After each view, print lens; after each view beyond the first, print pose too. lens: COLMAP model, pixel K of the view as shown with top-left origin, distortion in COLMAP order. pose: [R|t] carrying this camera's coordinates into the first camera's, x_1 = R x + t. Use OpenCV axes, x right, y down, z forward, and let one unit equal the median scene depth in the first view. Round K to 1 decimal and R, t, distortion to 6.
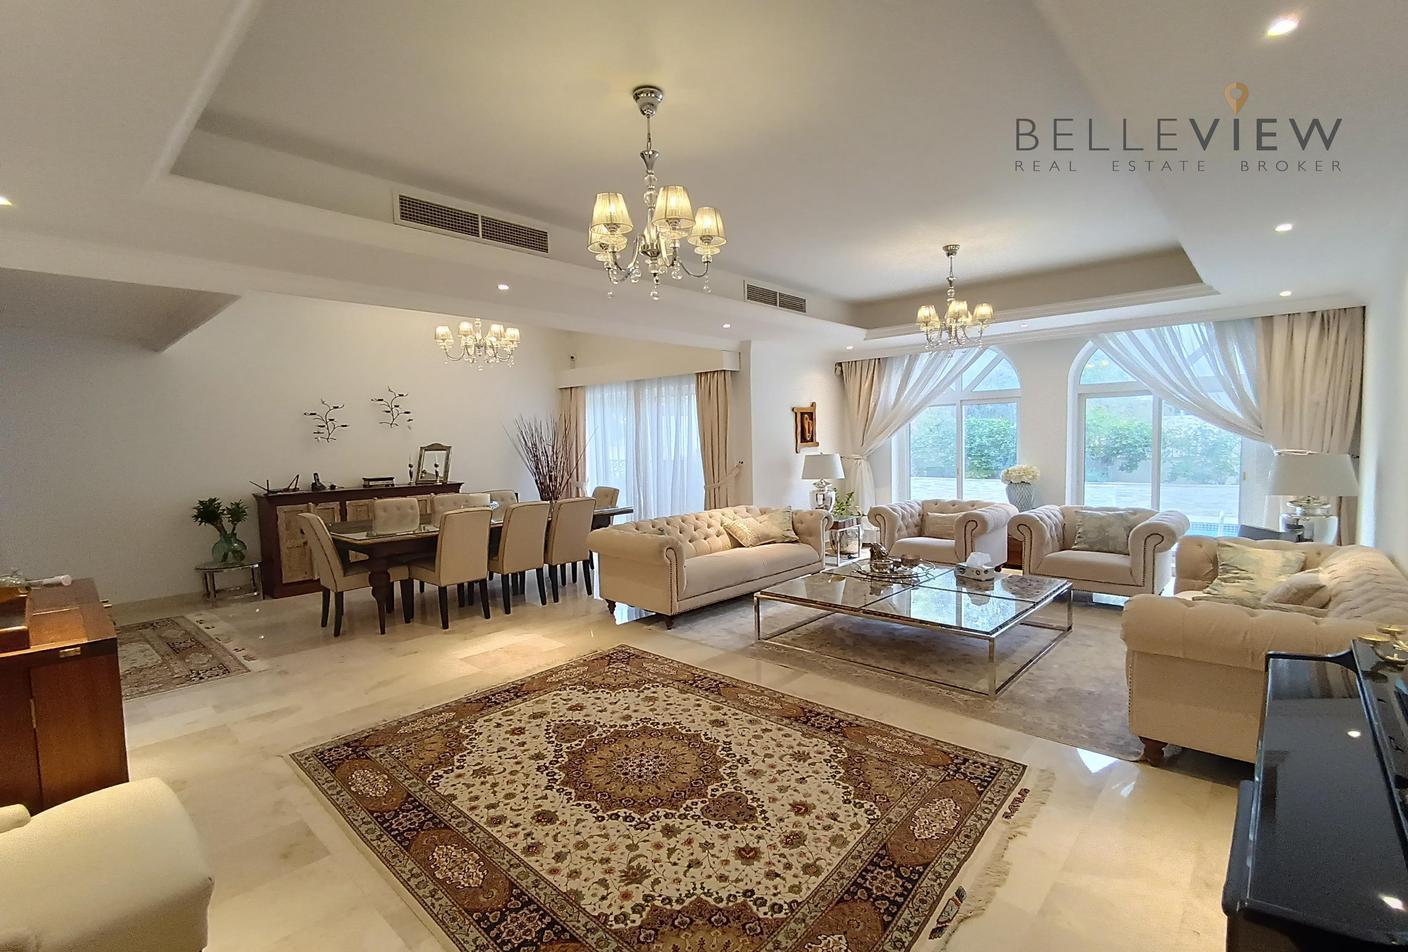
lens RADIAL K [[645.2, 0, 704.0], [0, 645.2, 476.0], [0, 0, 1]] dist [-0.003622, -0.000392]
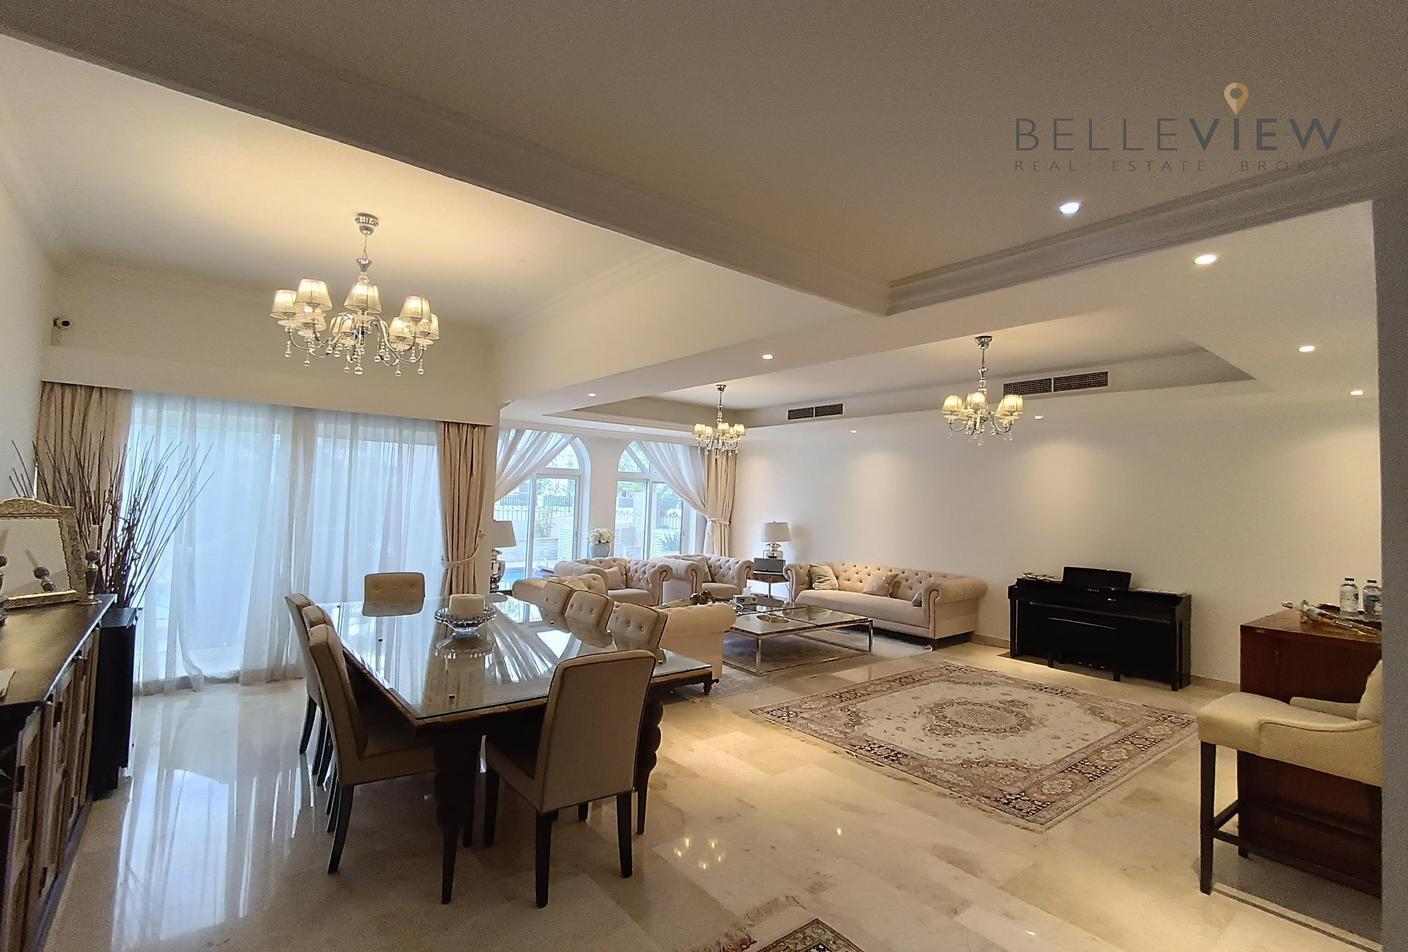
lens RADIAL K [[637.6, 0, 700.6], [0, 637.6, 468.1], [0, 0, 1]] dist [-0.001678, -0.000259]
pose [[0.155400, 0.075094, 0.984993, -0.825681], [0.021376, 0.996617, -0.079353, -0.035608], [-0.987620, 0.033387, 0.153269, 0.629065]]
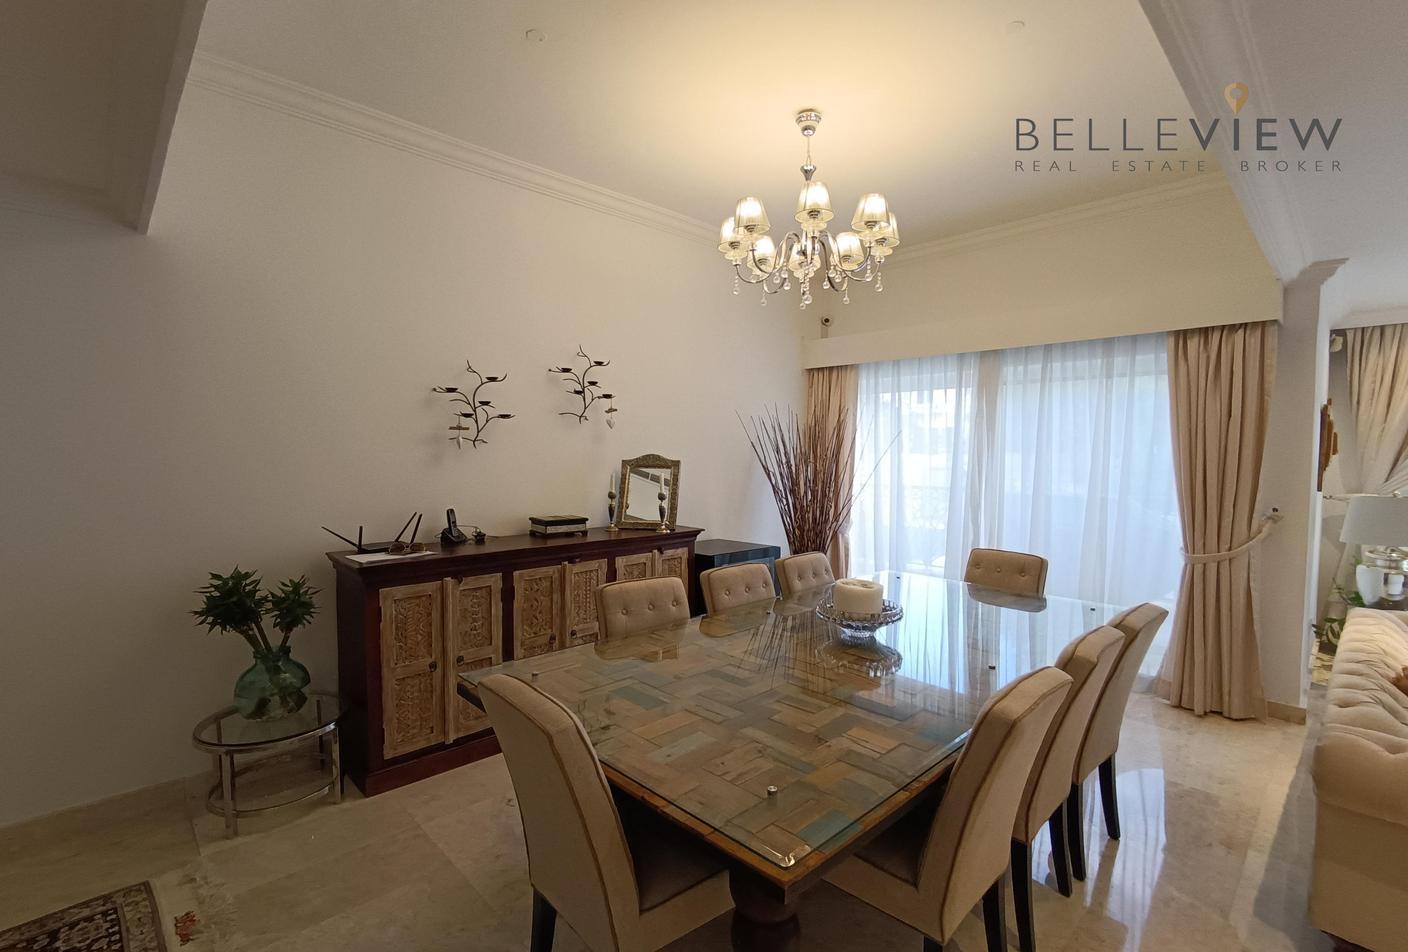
lens RADIAL K [[637.6, 0, 700.6], [0, 637.6, 468.1], [0, 0, 1]] dist [-0.001678, -0.000259]
pose [[0.997604, 0.030067, -0.062313, -0.391198], [-0.031860, 0.999100, -0.027995, -0.029220], [0.061415, 0.029913, 0.997664, 0.535132]]
